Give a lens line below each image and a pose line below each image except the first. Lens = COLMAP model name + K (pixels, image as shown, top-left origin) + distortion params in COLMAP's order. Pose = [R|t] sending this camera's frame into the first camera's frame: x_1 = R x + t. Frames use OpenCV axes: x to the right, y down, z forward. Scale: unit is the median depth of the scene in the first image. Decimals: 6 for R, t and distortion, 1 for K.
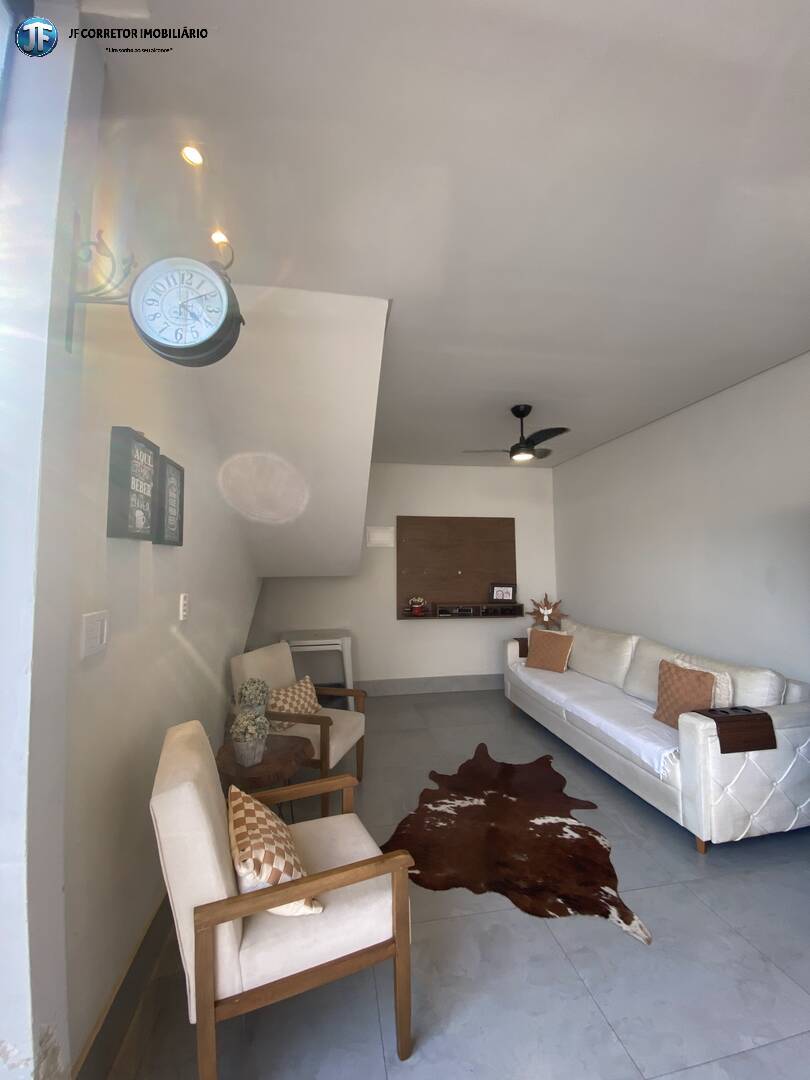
lens RADIAL K [[422.2, 0, 401.6], [0, 422.2, 528.5], [0, 0, 1]] dist [0.000790, -0.010304]
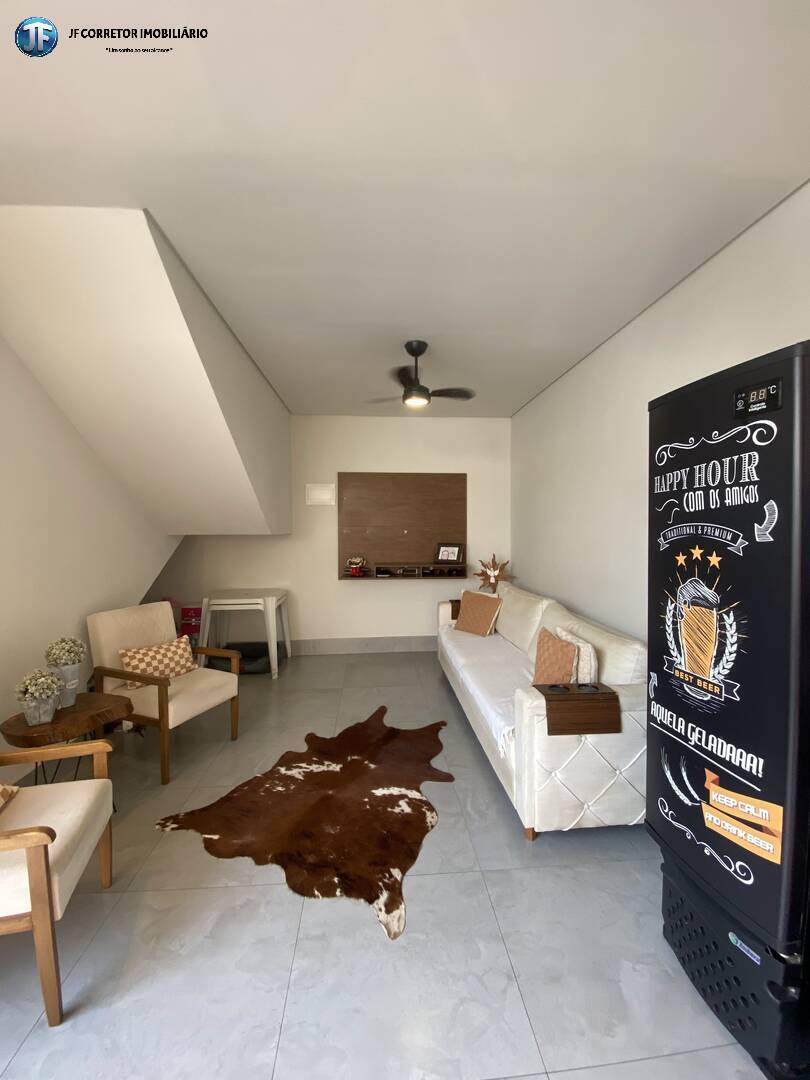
lens RADIAL K [[422.2, 0, 401.6], [0, 422.2, 528.5], [0, 0, 1]] dist [0.000790, -0.010304]
pose [[0.996207, -0.000279, -0.087020, 0.427917], [0.008337, 0.995701, 0.092247, 0.019196], [0.086620, -0.092623, 0.991926, 0.112728]]
